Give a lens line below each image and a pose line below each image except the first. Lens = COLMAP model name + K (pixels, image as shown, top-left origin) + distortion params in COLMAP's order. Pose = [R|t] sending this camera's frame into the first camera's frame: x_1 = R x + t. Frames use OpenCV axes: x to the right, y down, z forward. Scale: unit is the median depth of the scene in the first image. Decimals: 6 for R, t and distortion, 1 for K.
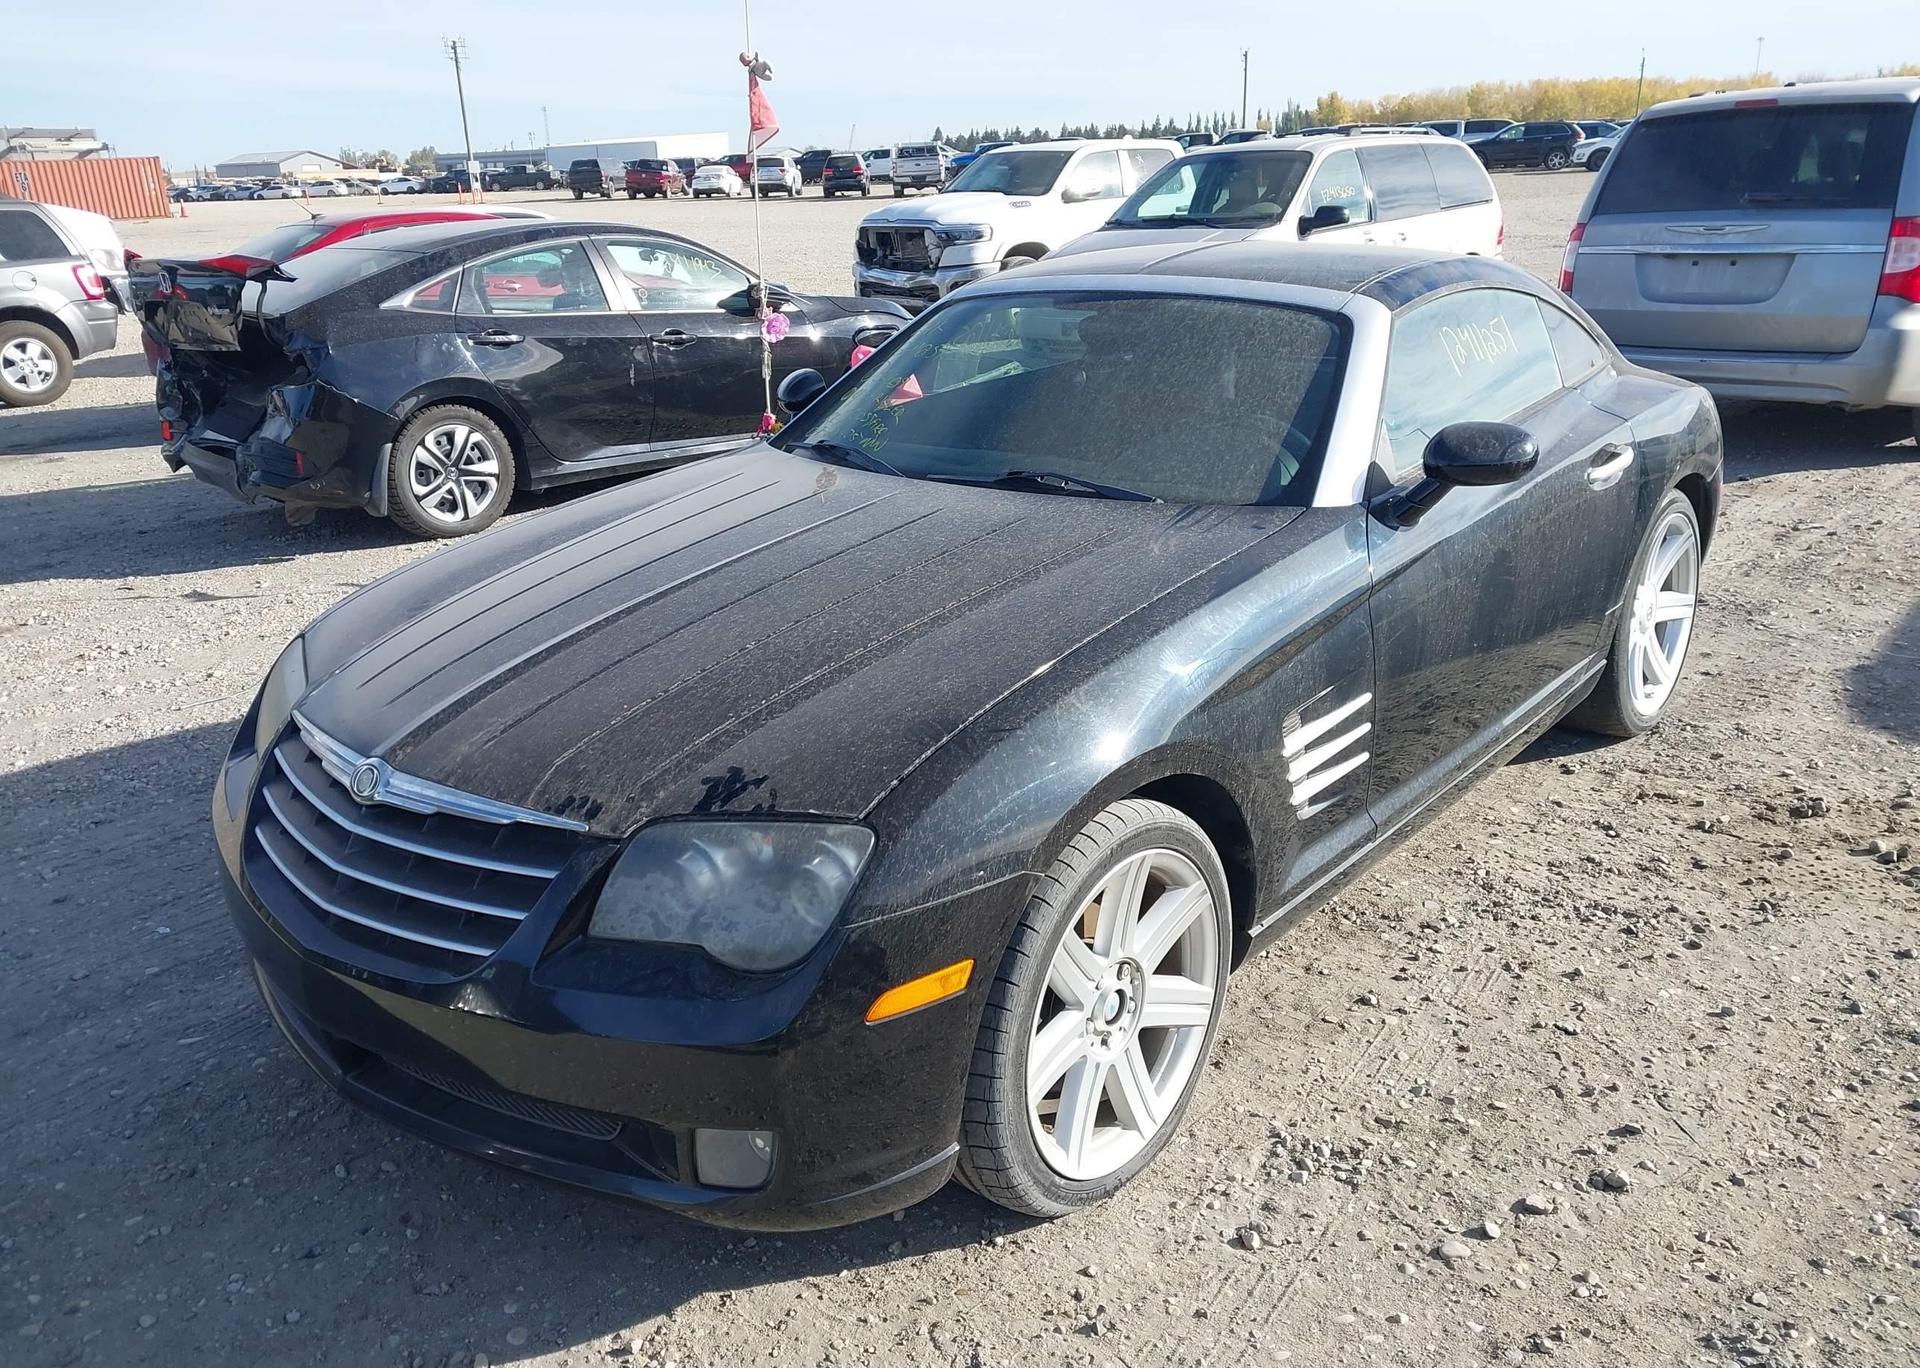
lens RADIAL K [[1493.4, 0, 960.0], [0, 1493.4, 684.0], [0, 0, 1]] dist [0.007330, -0.006014]
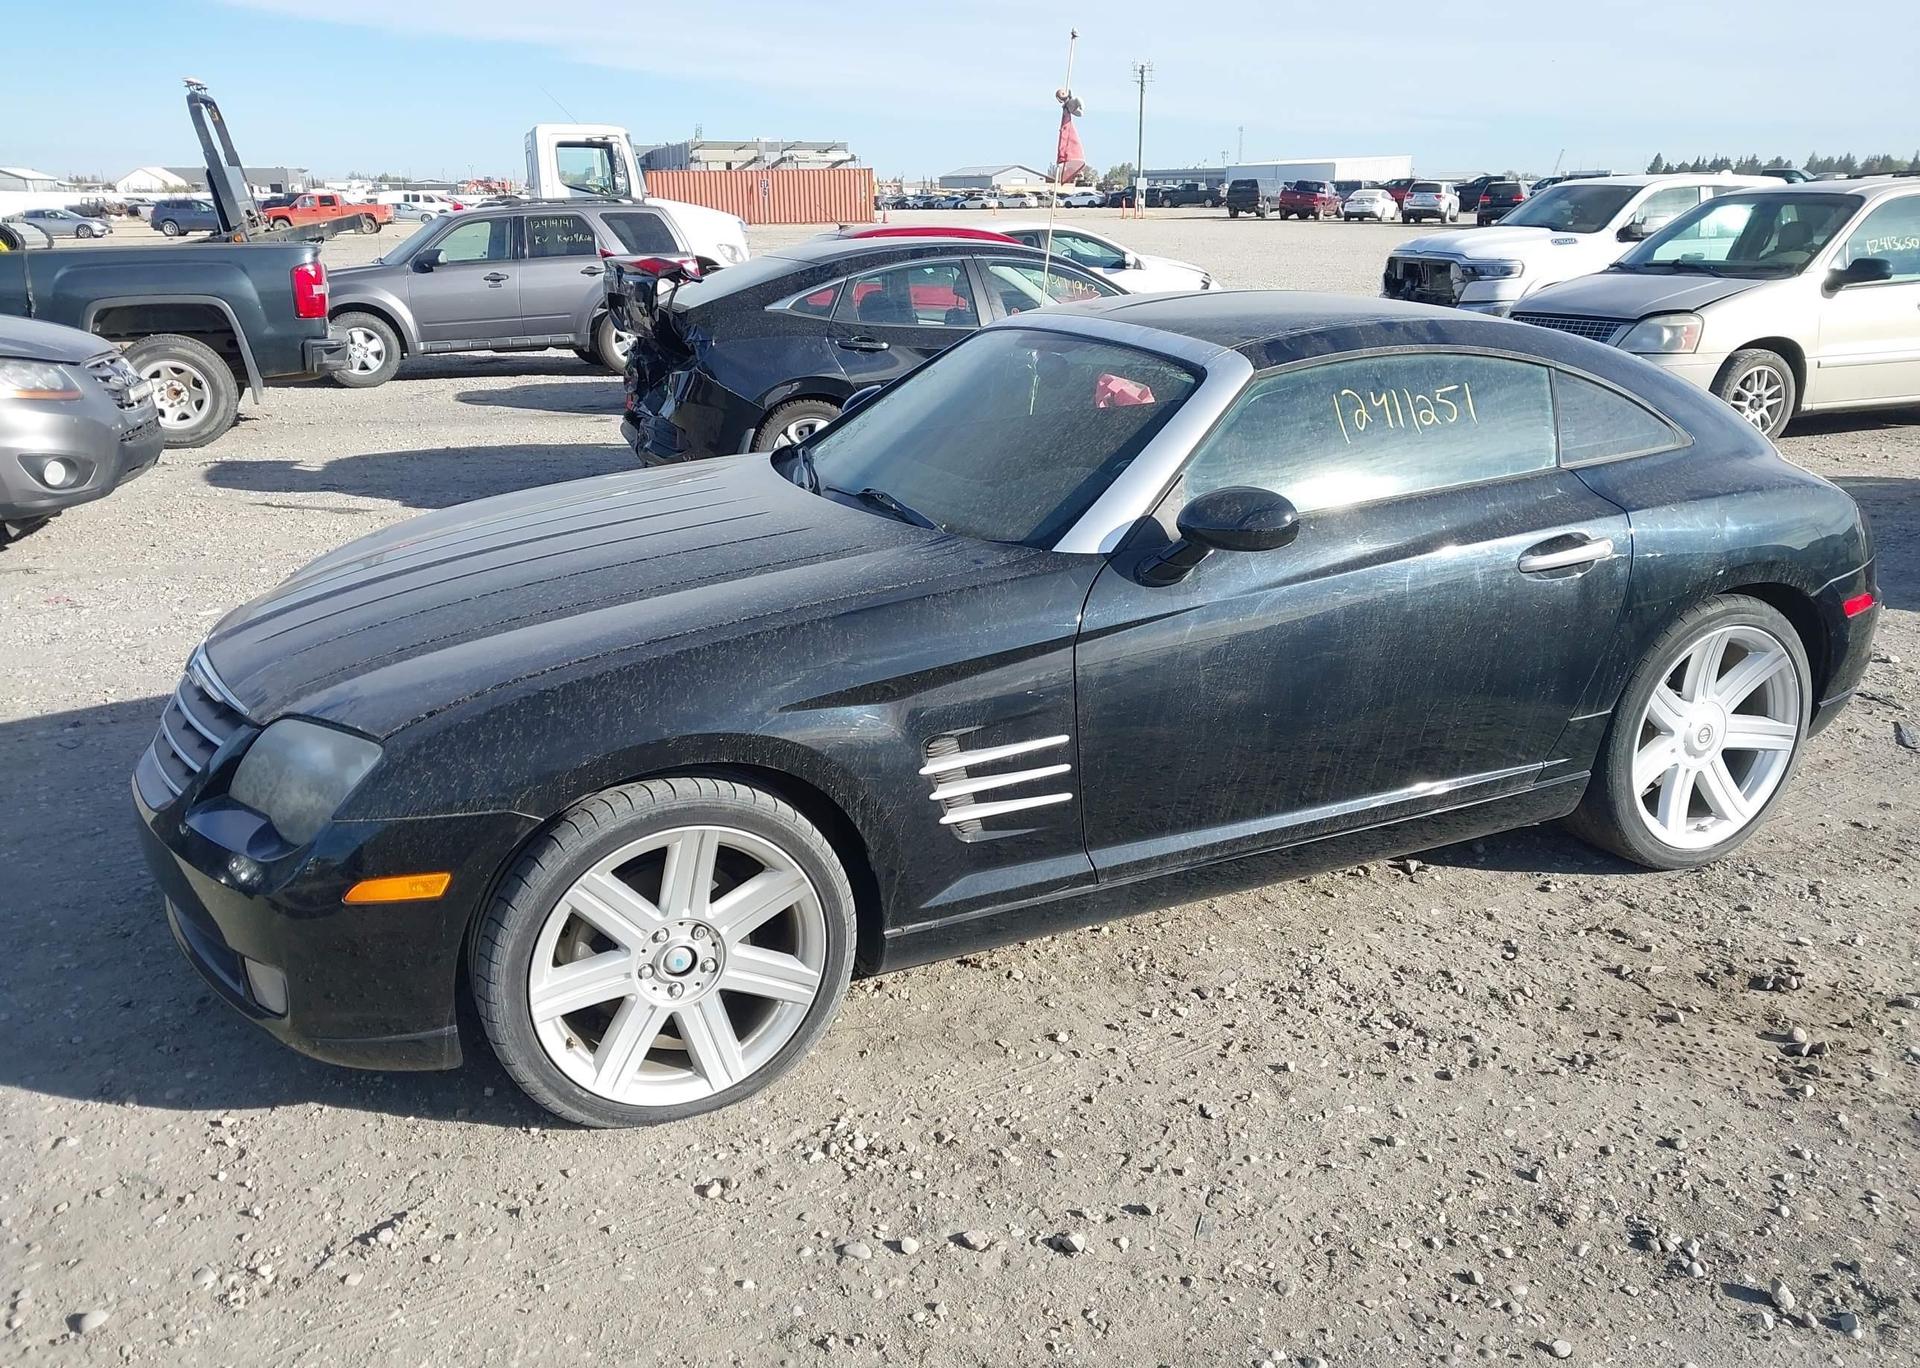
lens RADIAL K [[1470.8, 0, 951.4], [0, 1470.8, 684.2], [0, 0, 1]] dist [0.020283, -0.018800]
pose [[0.913378, 0.155146, -0.376391, 0.390147], [-0.158315, 0.987127, 0.022708, -0.027358], [0.375069, 0.038848, 0.926183, 0.023561]]
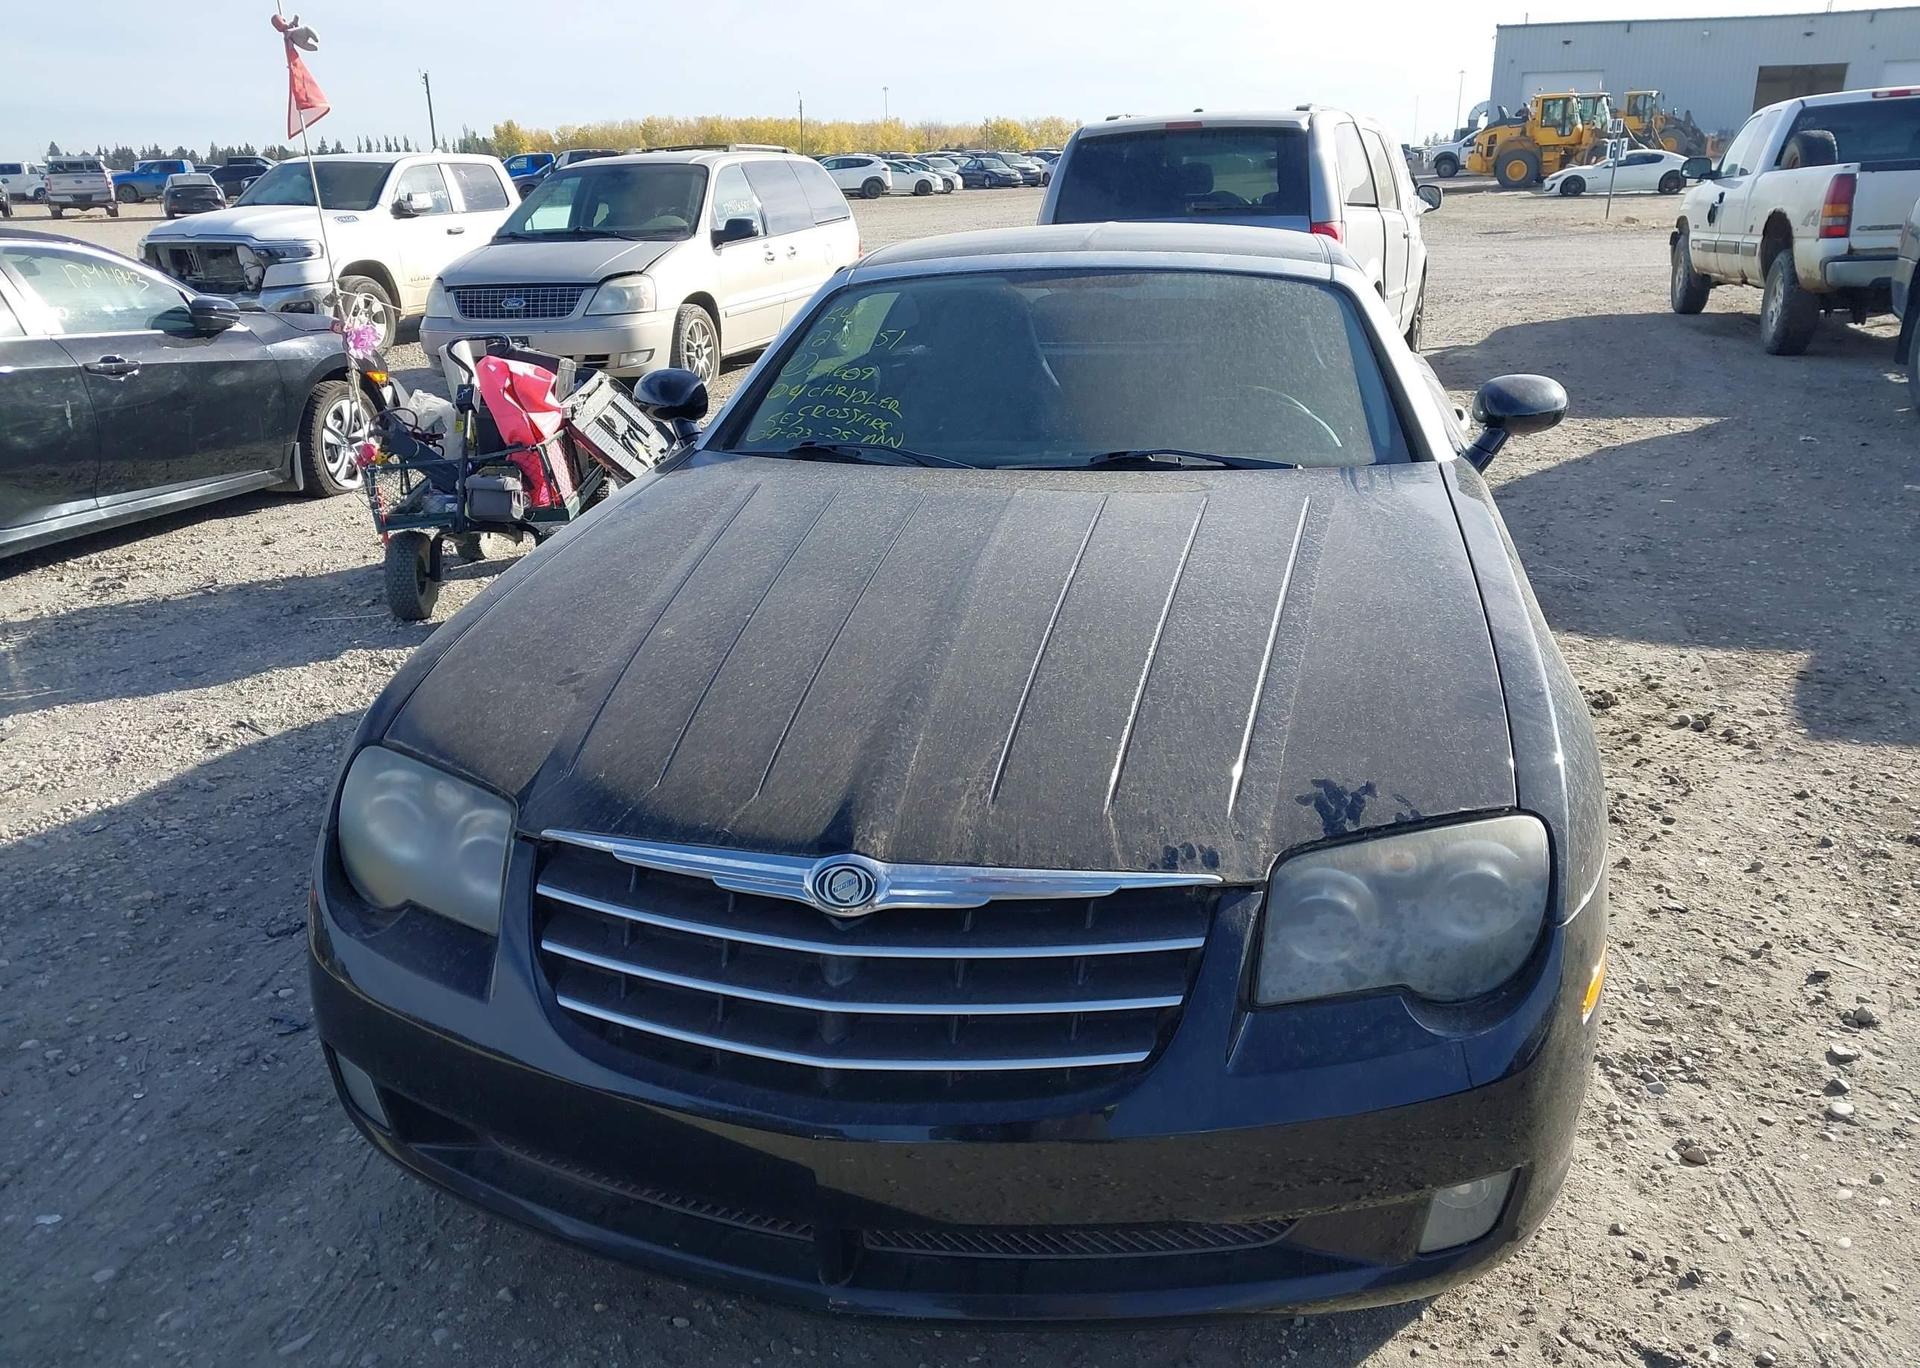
lens RADIAL K [[1470.8, 0, 951.4], [0, 1470.8, 684.2], [0, 0, 1]] dist [0.020283, -0.018800]
pose [[0.880399, -0.136230, 0.454245, -0.398881], [0.141879, 0.989644, 0.021813, -0.026574], [-0.452513, 0.045243, 0.890610, 0.181372]]
